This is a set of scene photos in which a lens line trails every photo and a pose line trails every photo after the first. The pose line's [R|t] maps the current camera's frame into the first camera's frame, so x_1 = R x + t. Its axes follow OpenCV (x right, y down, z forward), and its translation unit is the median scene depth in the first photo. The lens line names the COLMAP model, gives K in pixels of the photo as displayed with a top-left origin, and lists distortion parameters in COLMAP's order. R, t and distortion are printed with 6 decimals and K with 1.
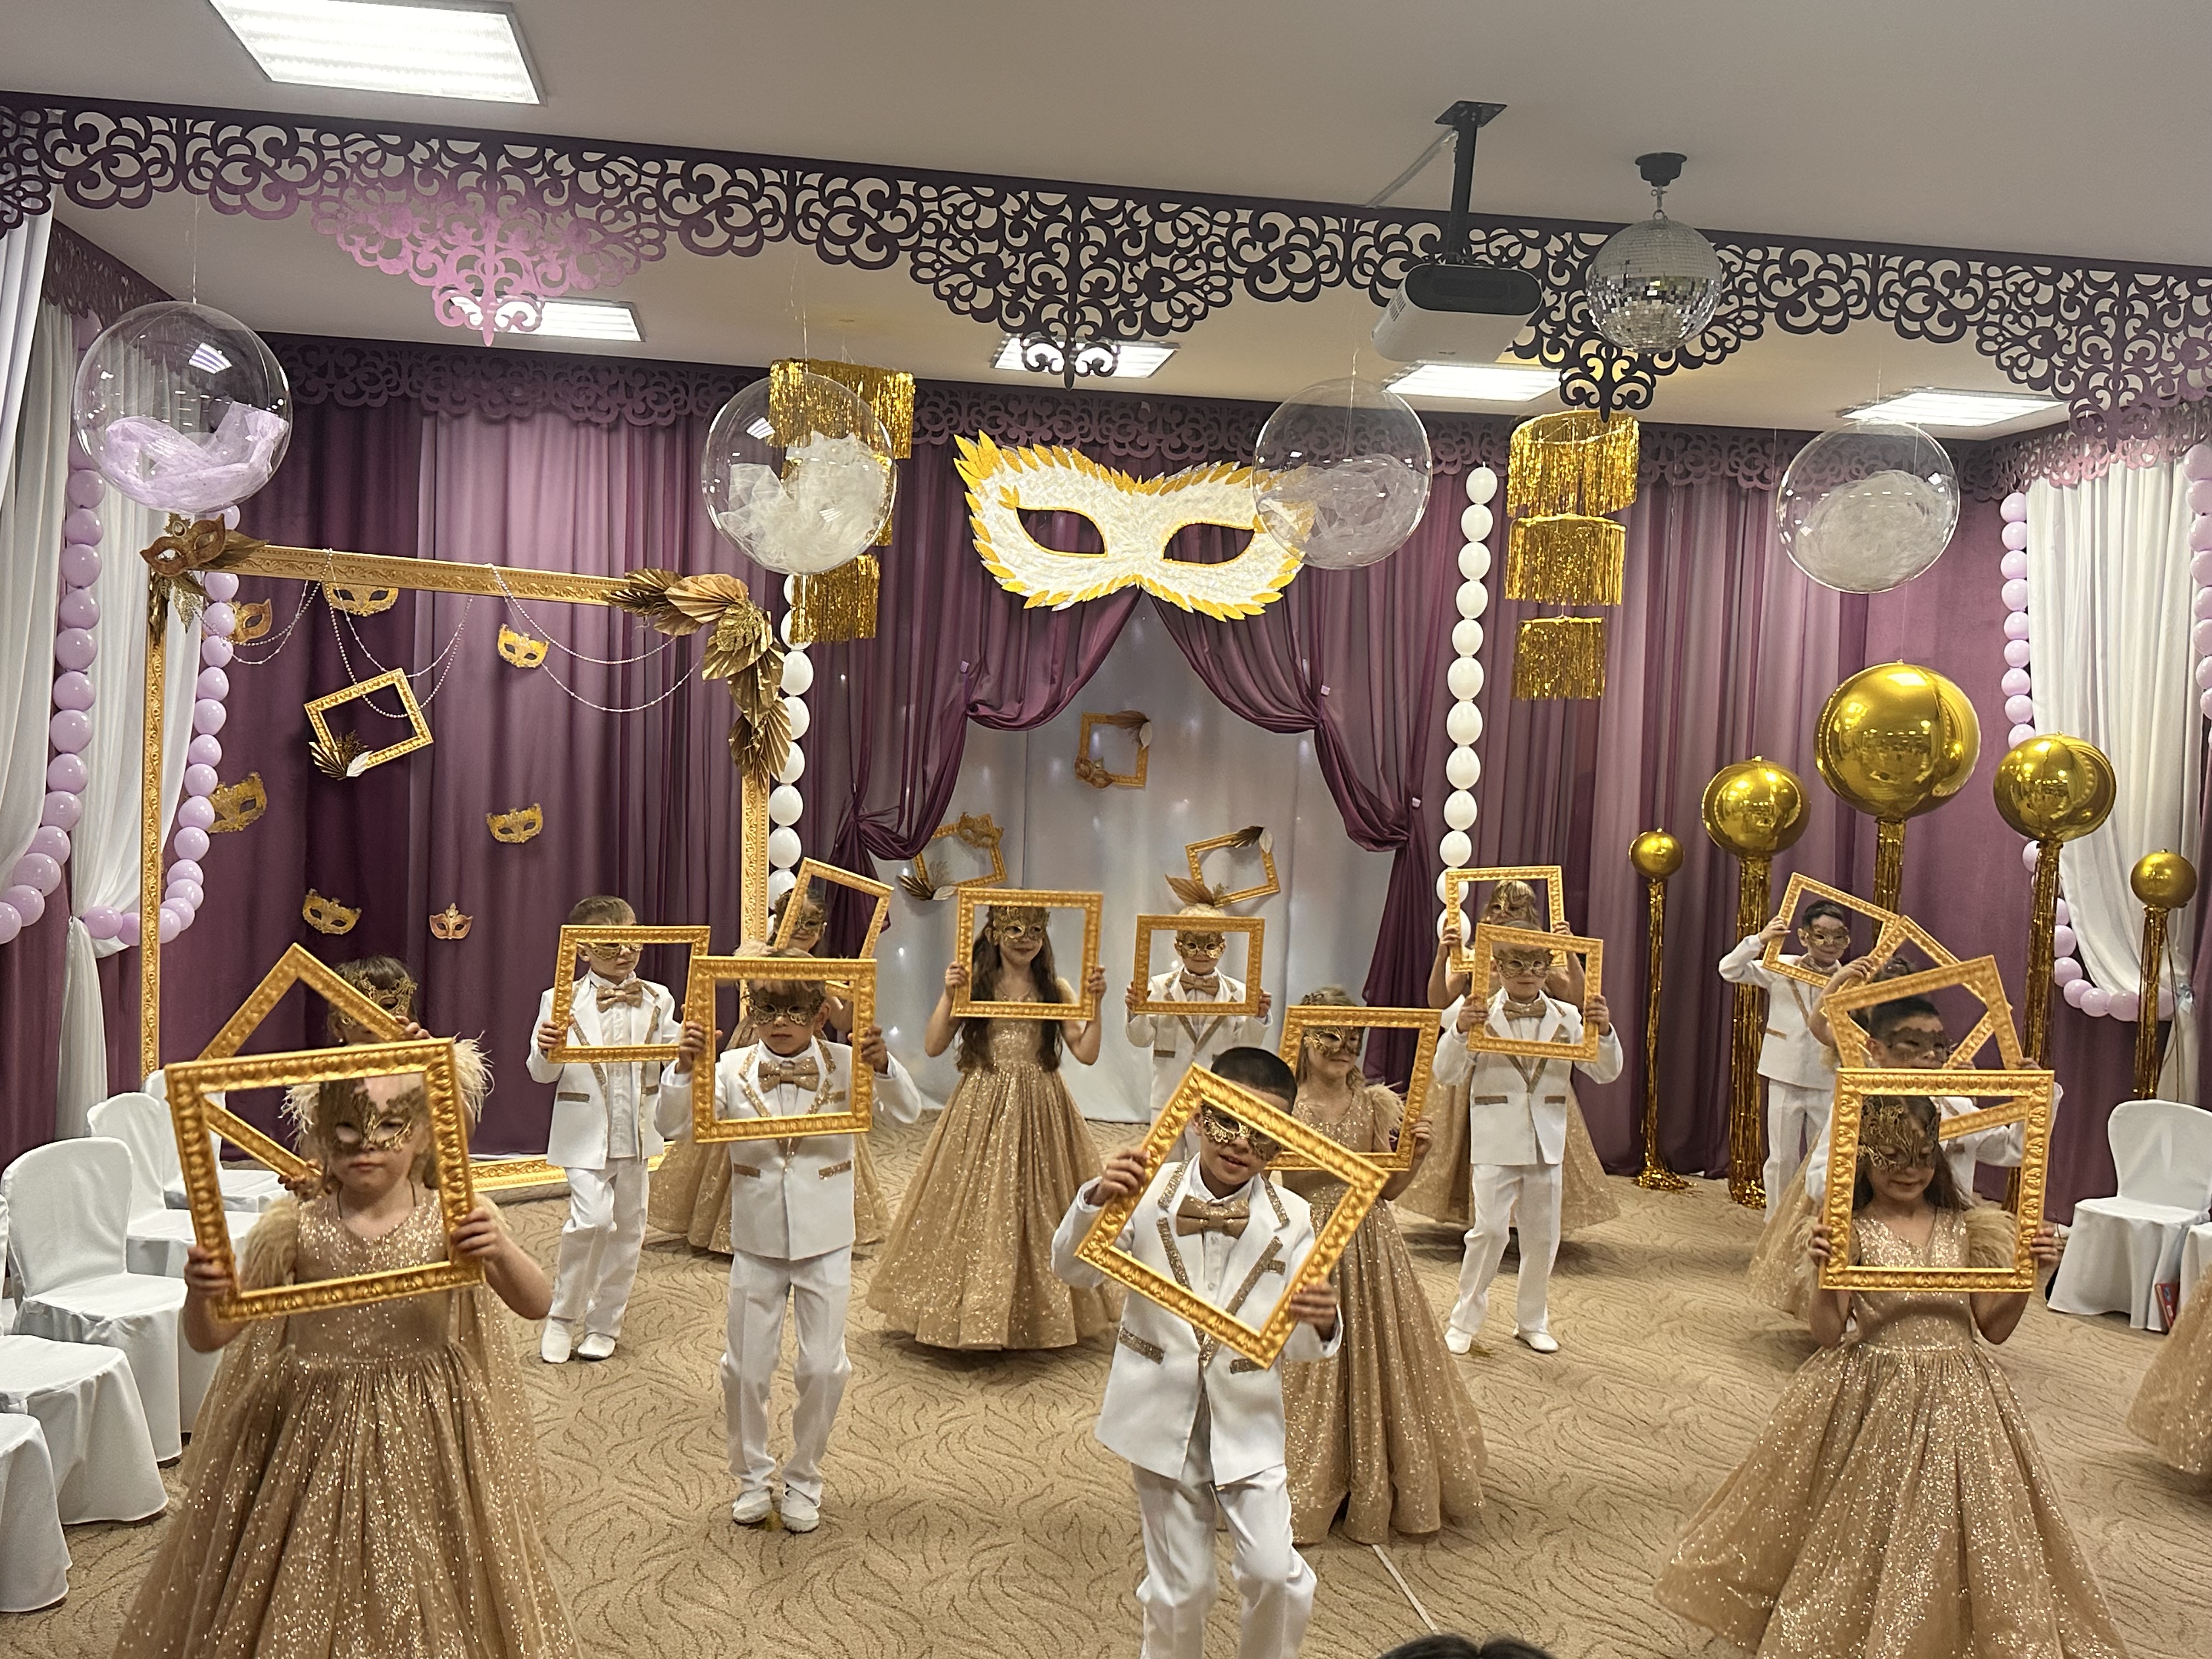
lens RADIAL K [[2151.9, 0, 1106.7], [0, 2151.9, 836.2], [0, 0, 1]] dist [0.201901, -0.448191]
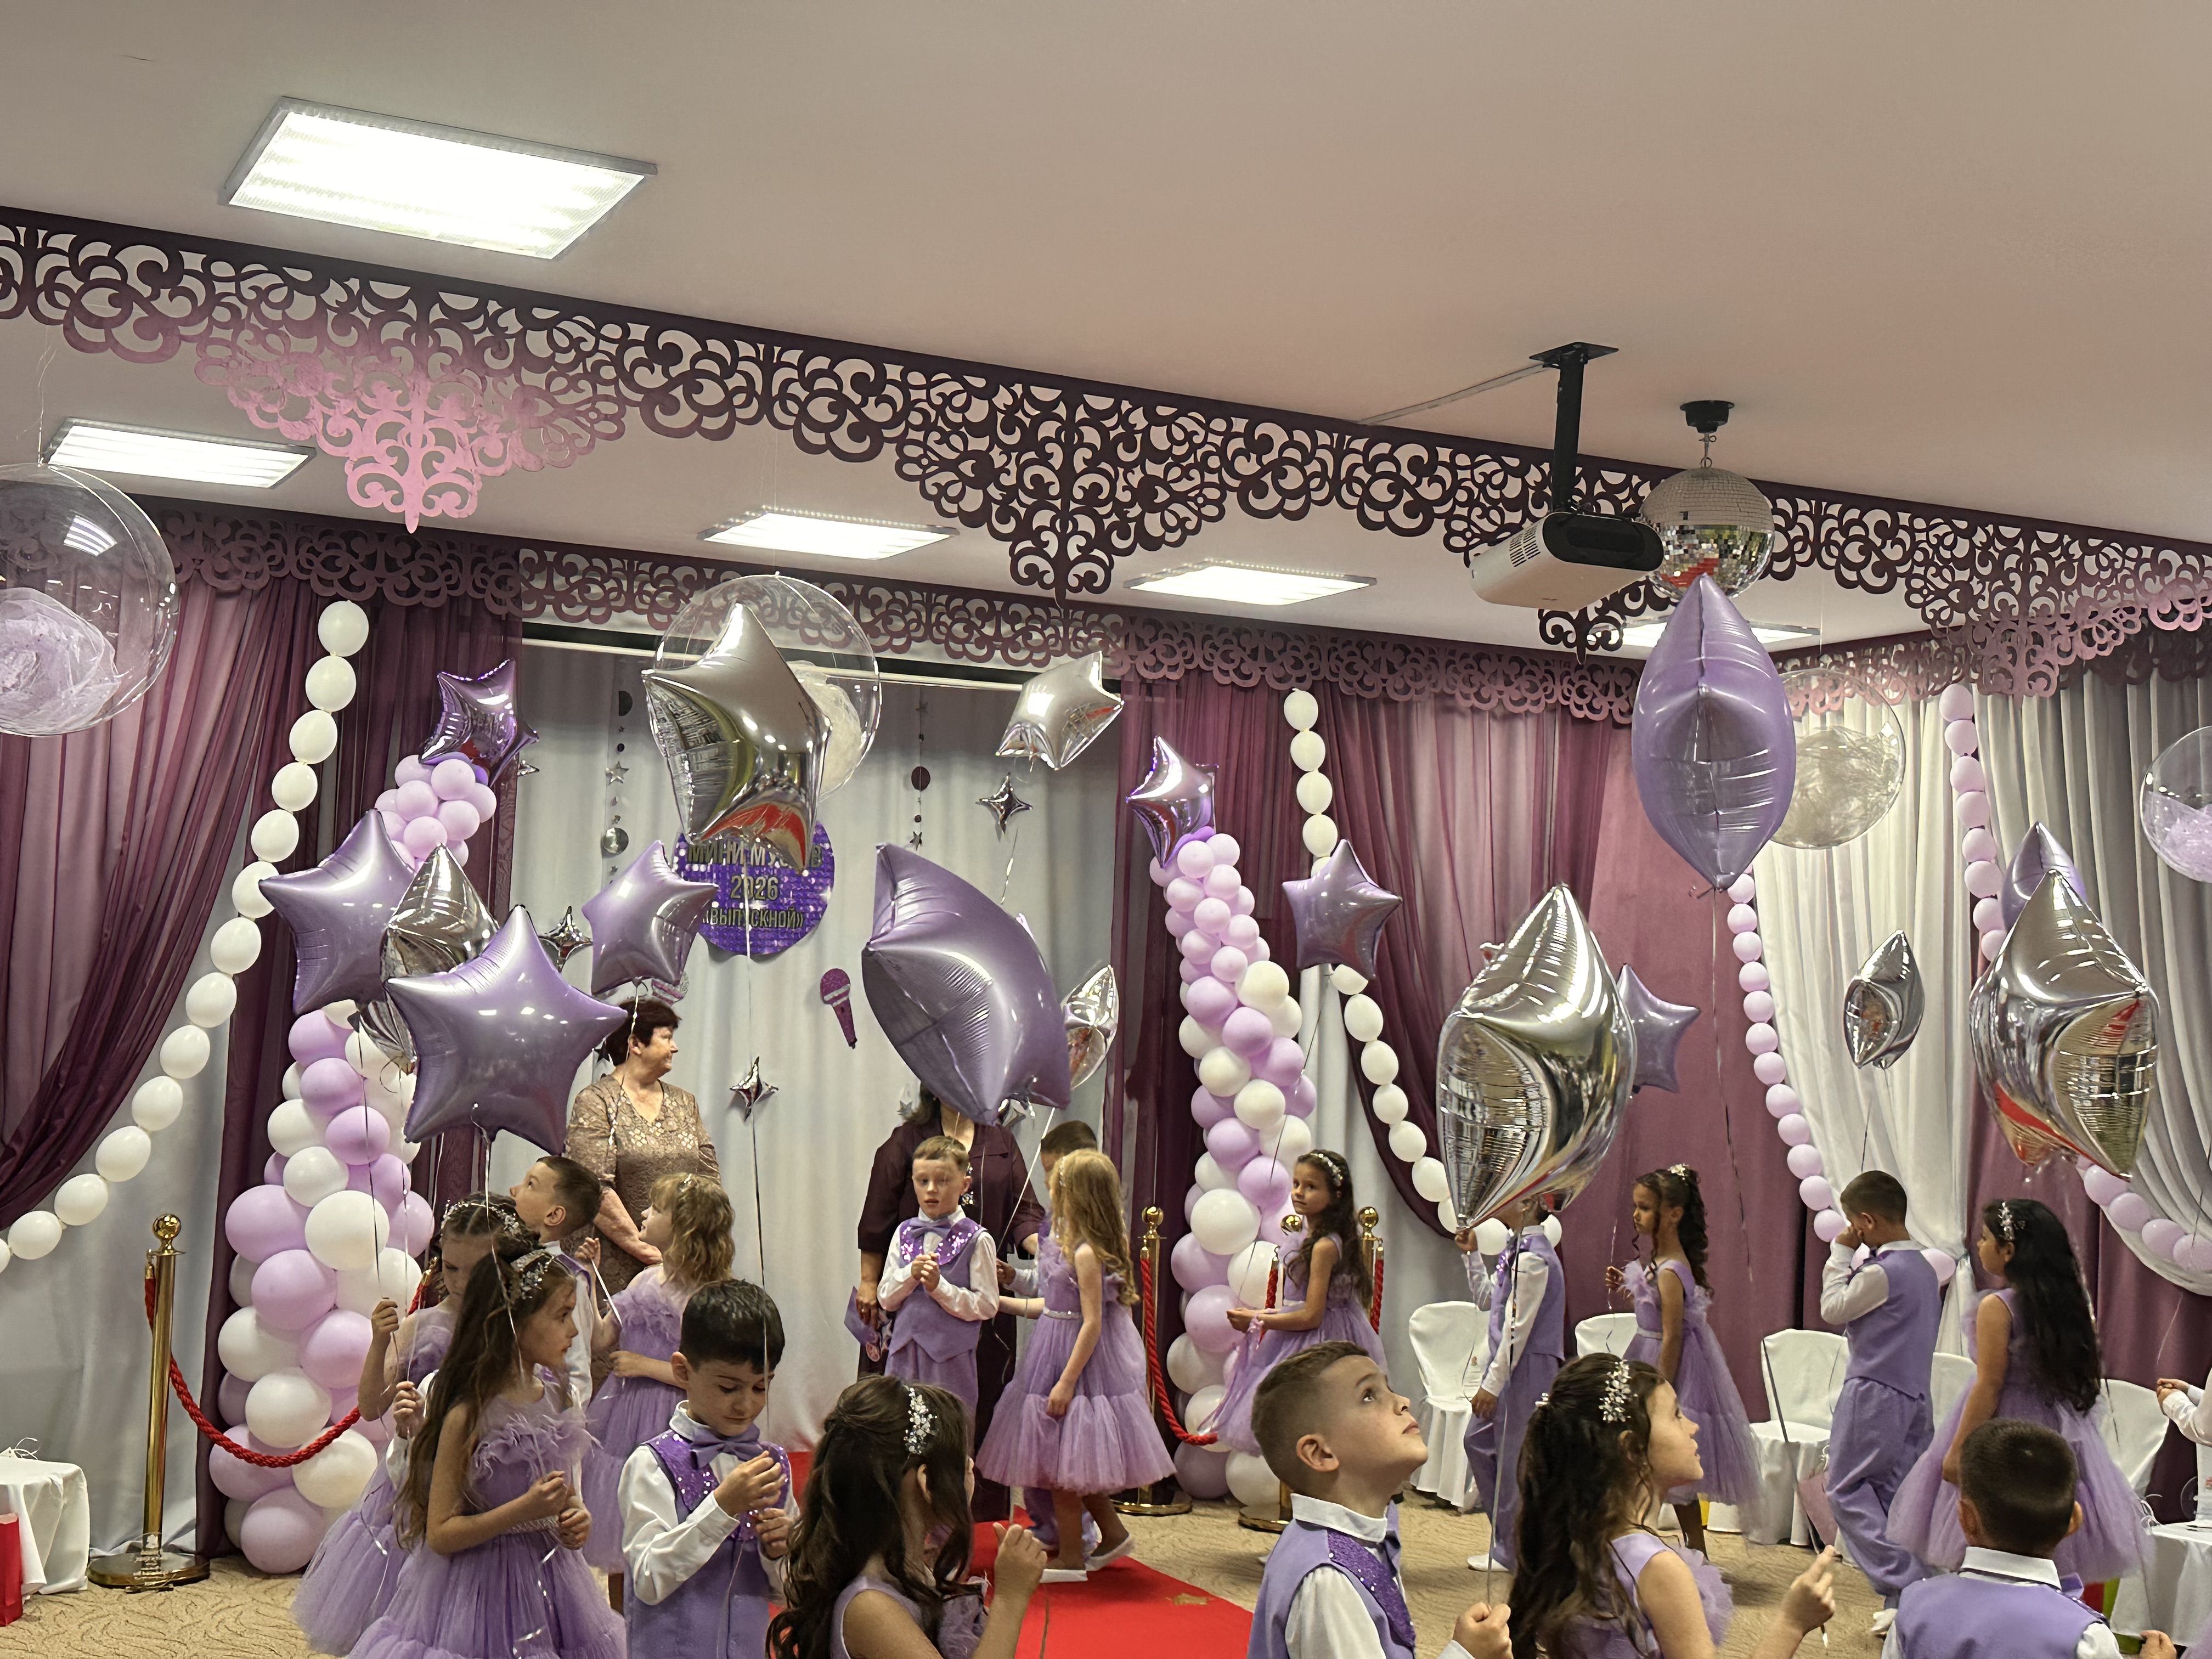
lens RADIAL K [[2719.2, 0, 1096.5], [0, 2719.2, 821.1], [0, 0, 1]] dist [0.178366, -0.311590]
pose [[0.946451, 0.015265, 0.322486, -0.358678], [0.012348, 0.996439, -0.083409, -0.029216], [-0.322611, 0.082925, 0.942892, -0.027688]]
